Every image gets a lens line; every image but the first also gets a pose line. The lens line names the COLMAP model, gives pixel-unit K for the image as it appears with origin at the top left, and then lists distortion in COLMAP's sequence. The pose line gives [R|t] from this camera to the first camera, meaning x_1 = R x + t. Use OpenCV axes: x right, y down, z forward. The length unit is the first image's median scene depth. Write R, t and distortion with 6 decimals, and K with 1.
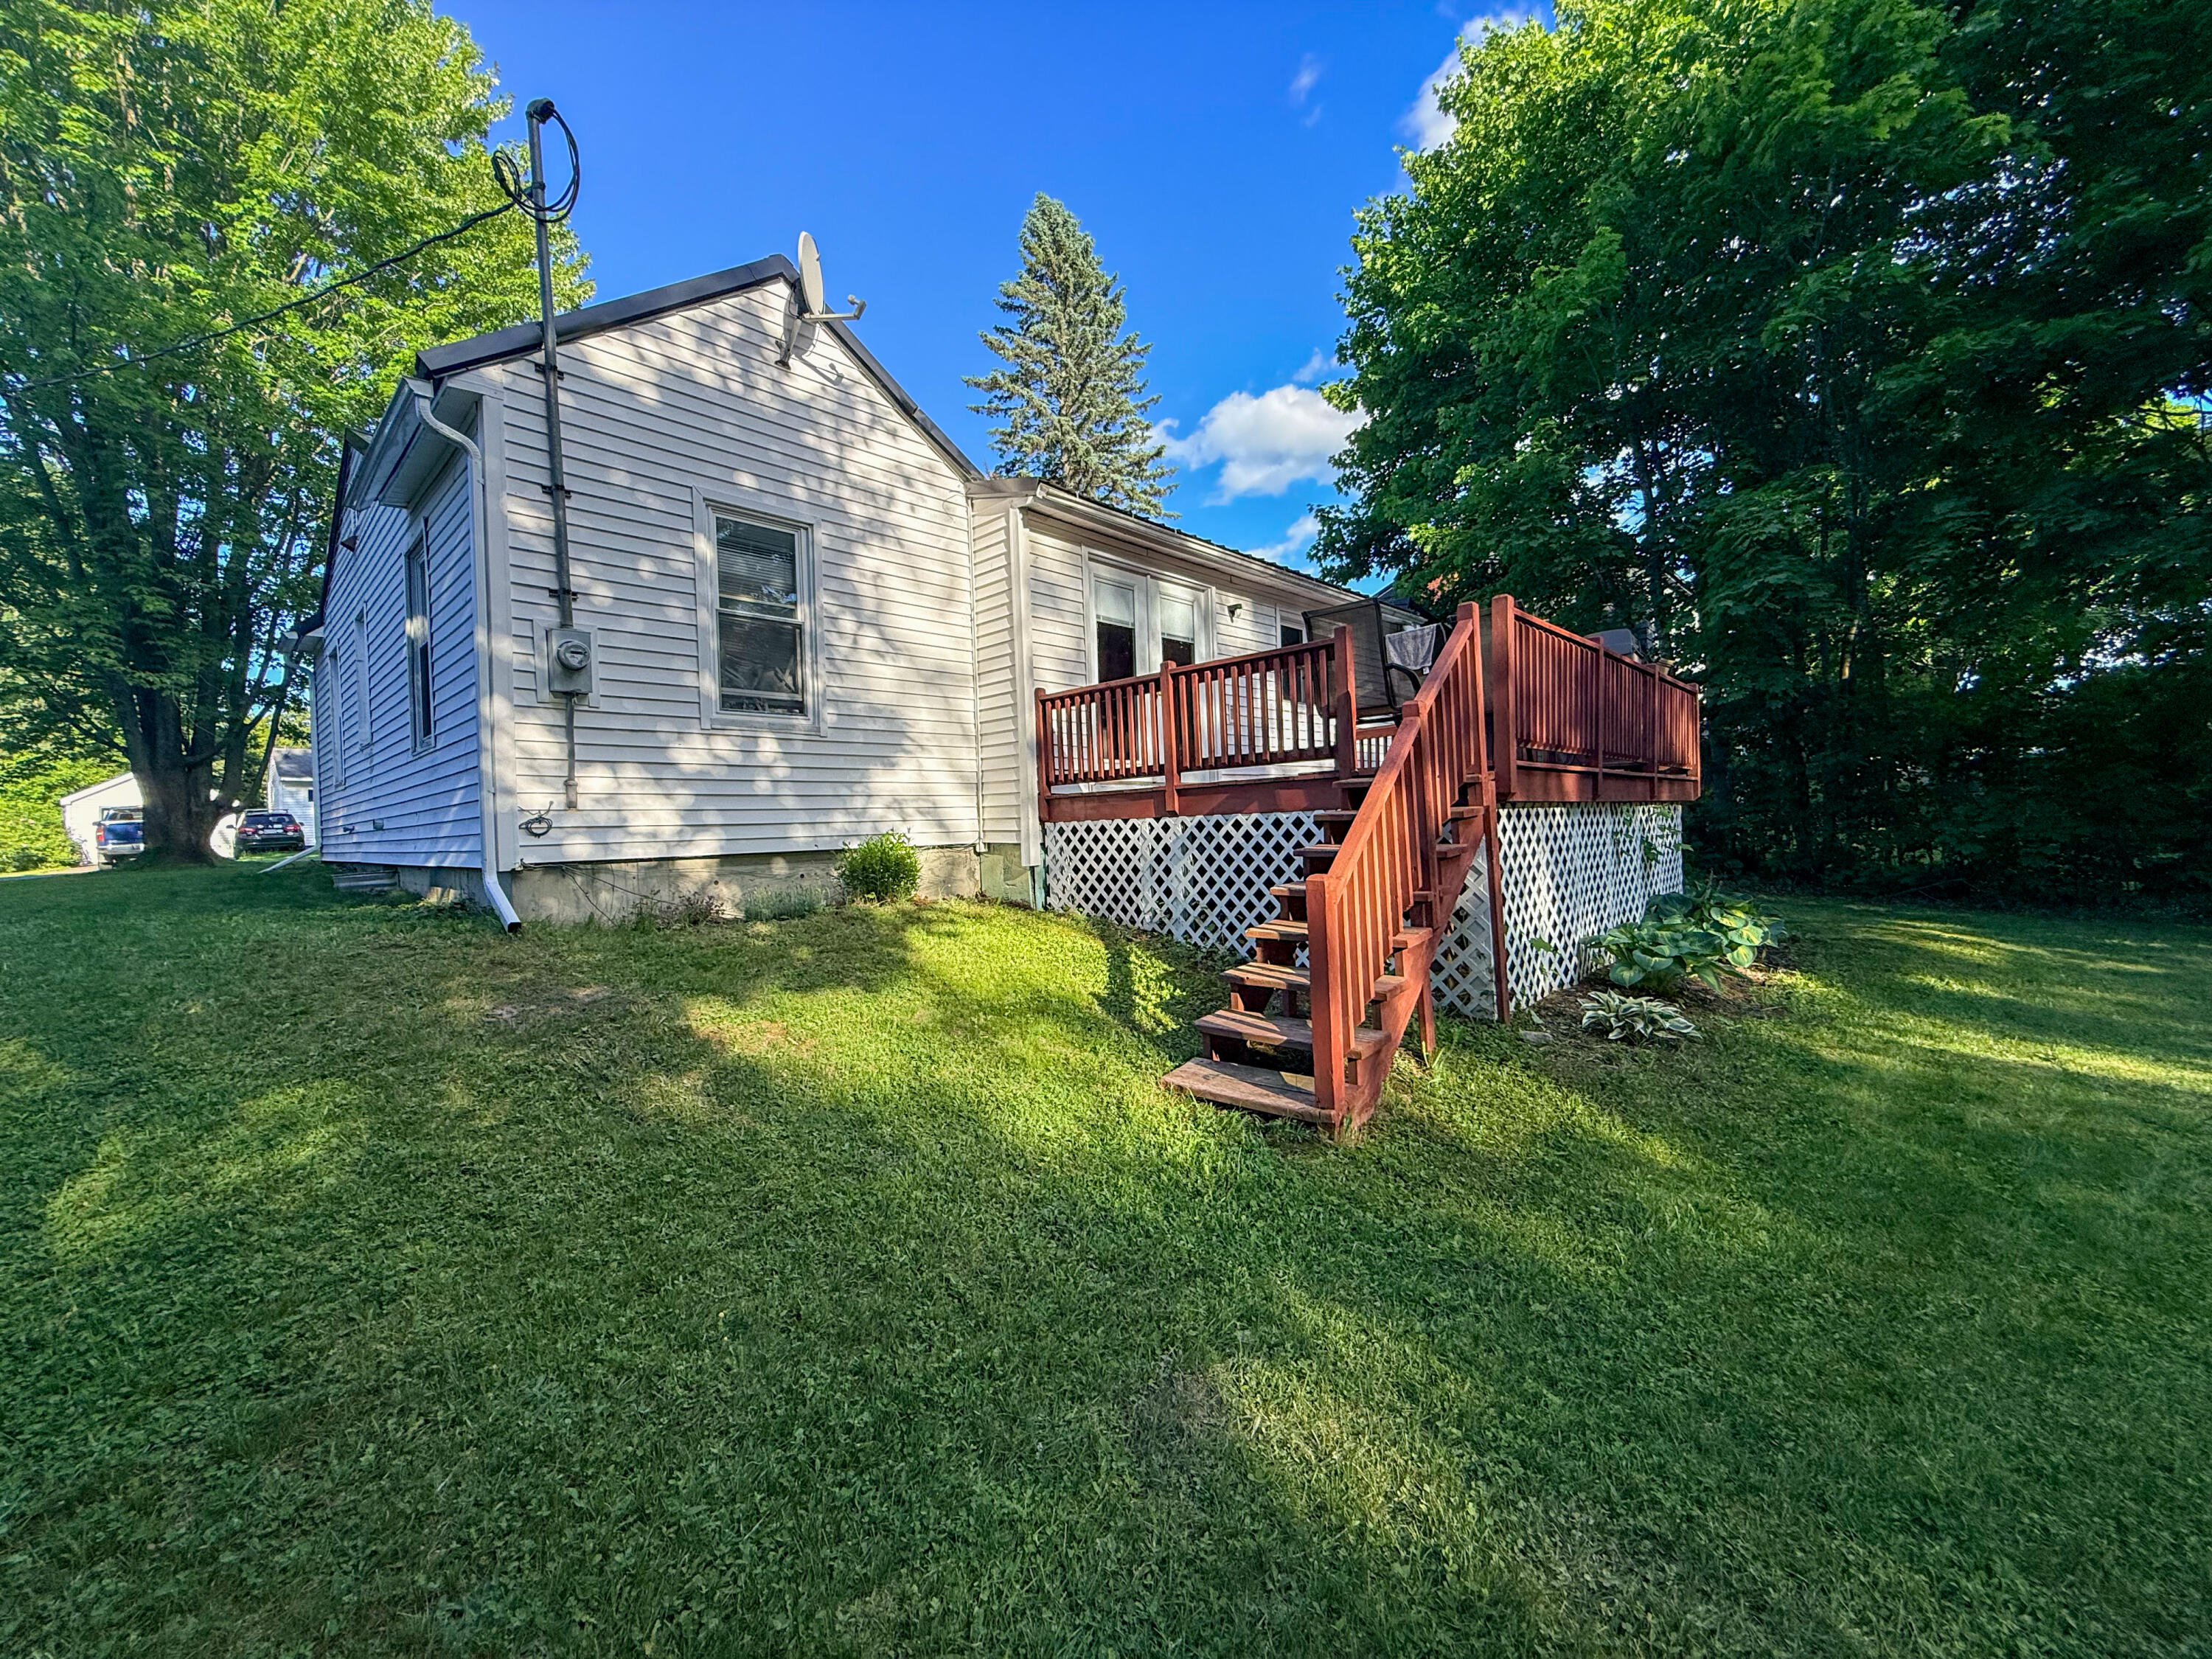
lens RADIAL K [[885.2, 0, 1101.5], [0, 885.2, 833.3], [0, 0, 1]] dist [0.000188, 0.000044]
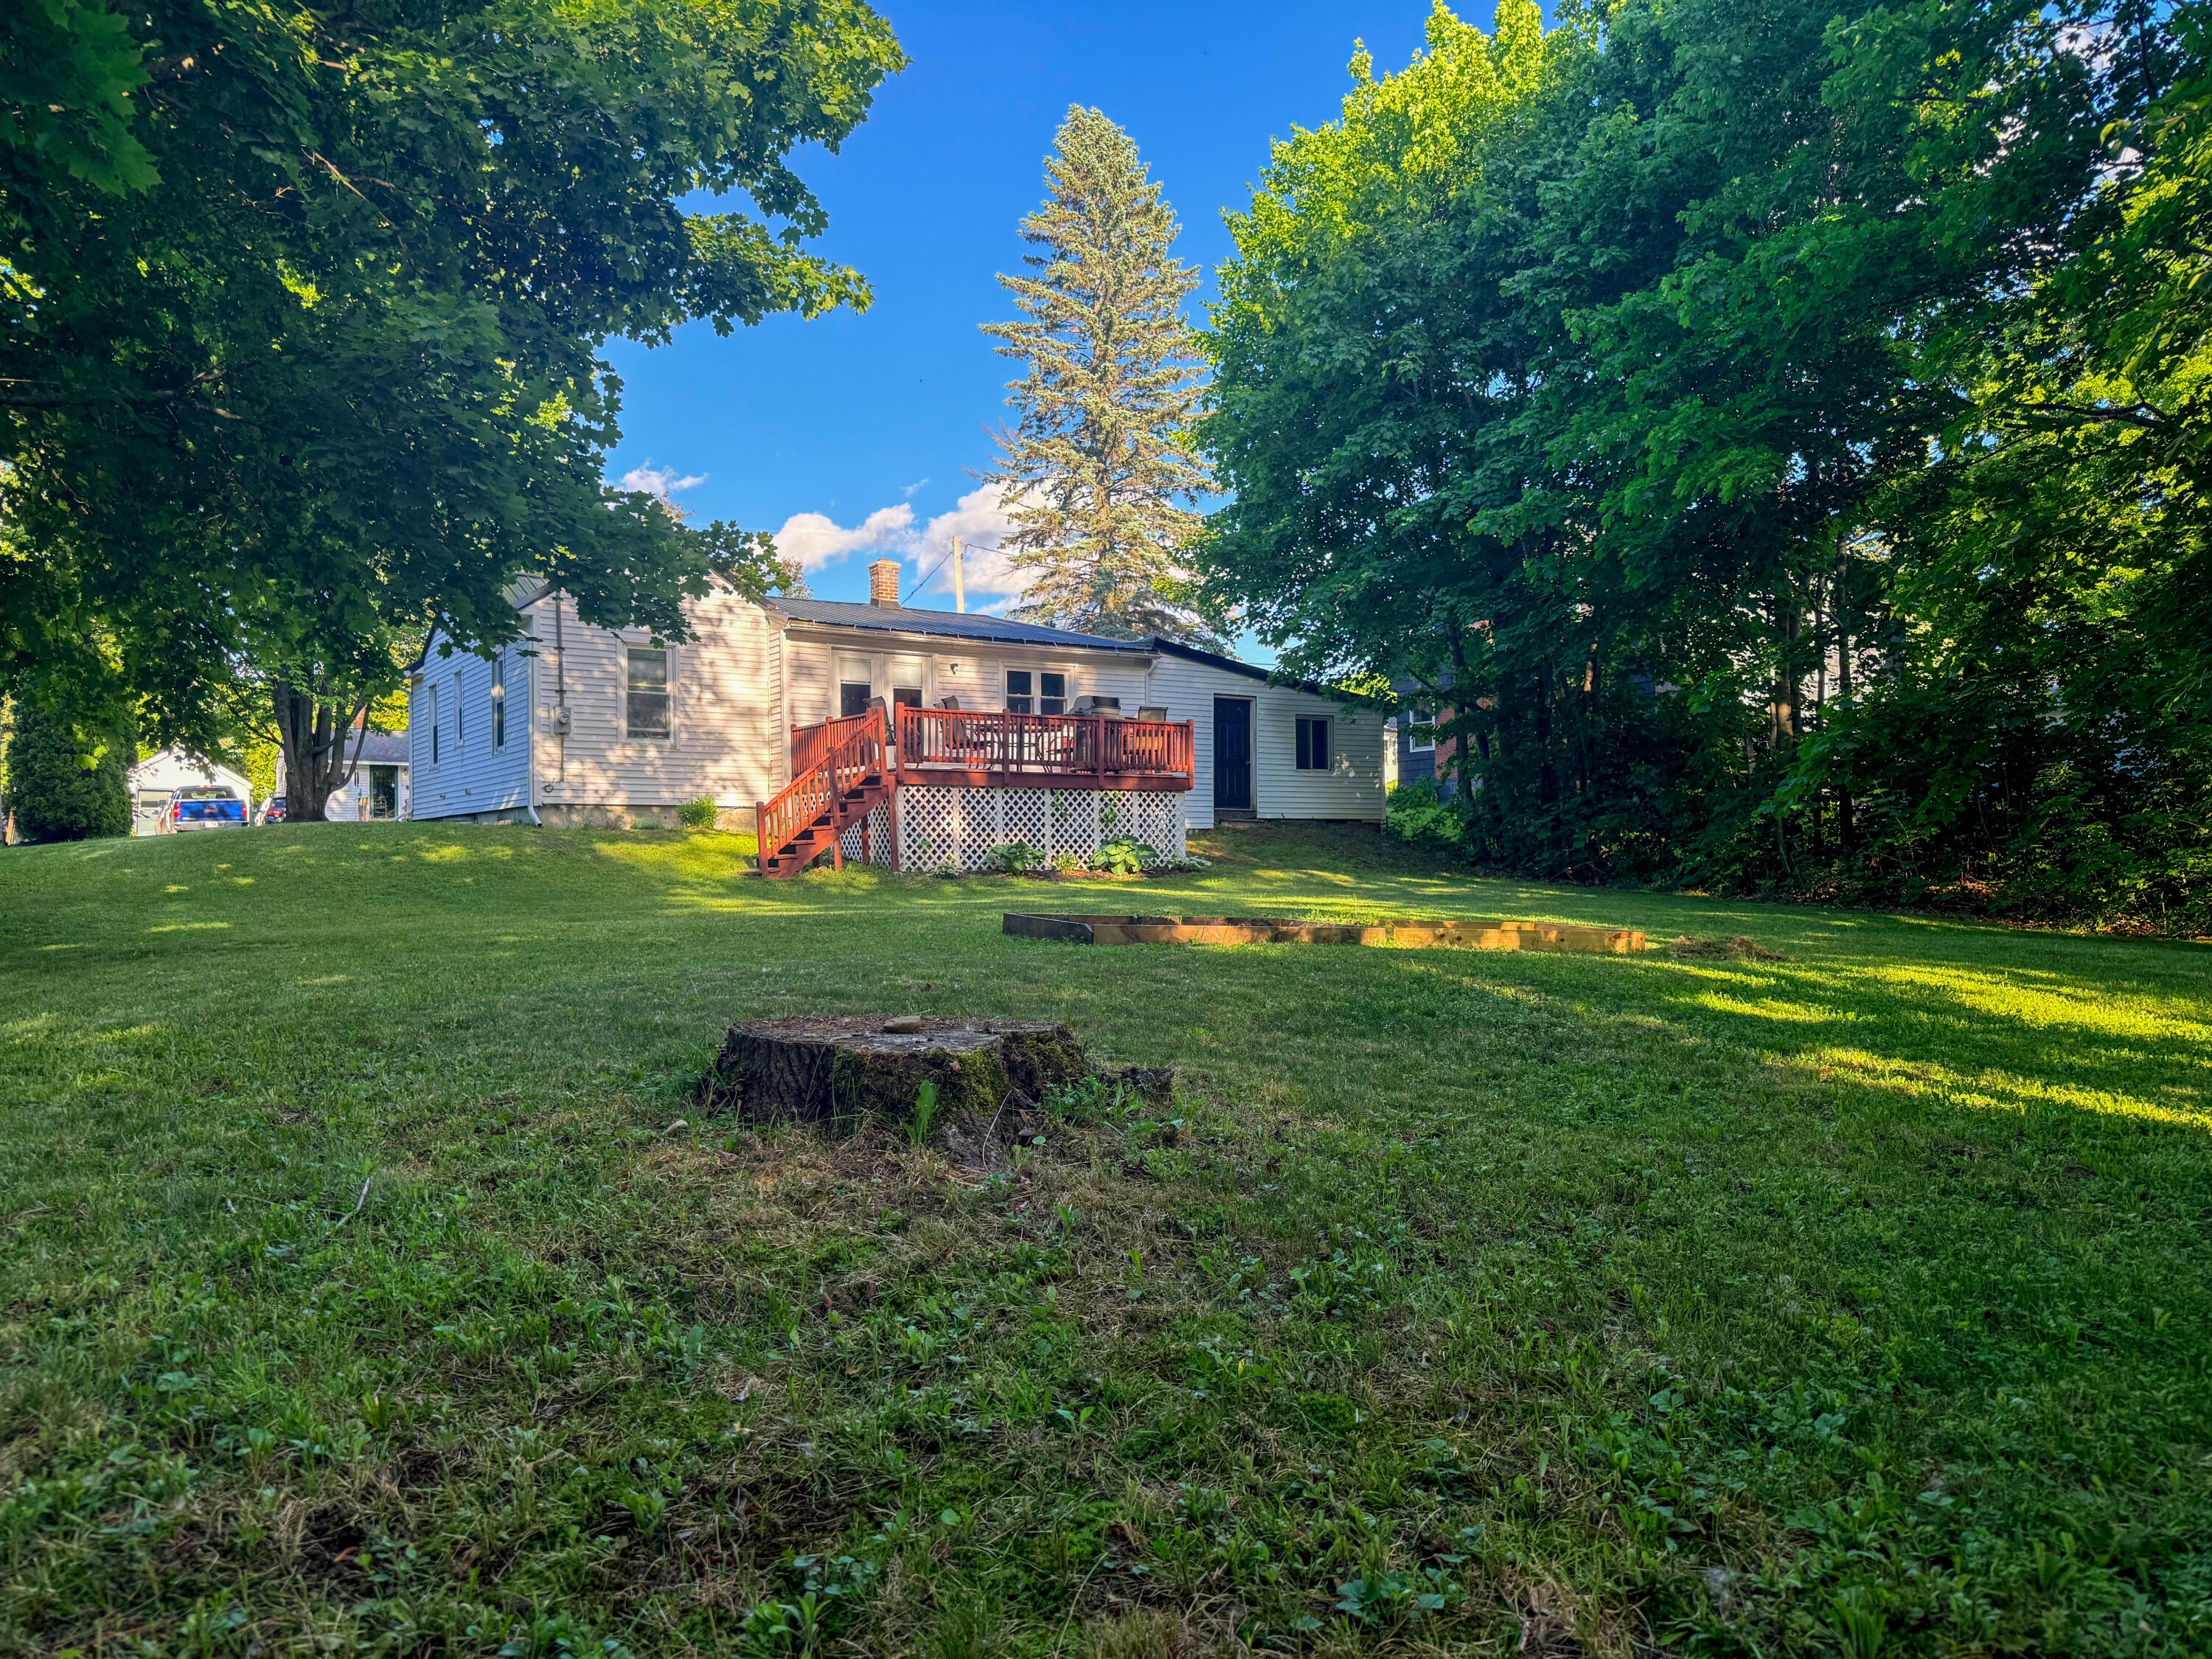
lens RADIAL K [[1564.3, 0, 1106.0], [0, 1564.3, 829.5], [0, 0, 1]] dist [0.107083, -0.001092]
pose [[0.974795, 0.016381, -0.222501, 1.420064], [-0.021771, 0.999526, -0.021790, 0.135183], [0.222039, 0.026085, 0.974689, -2.257144]]
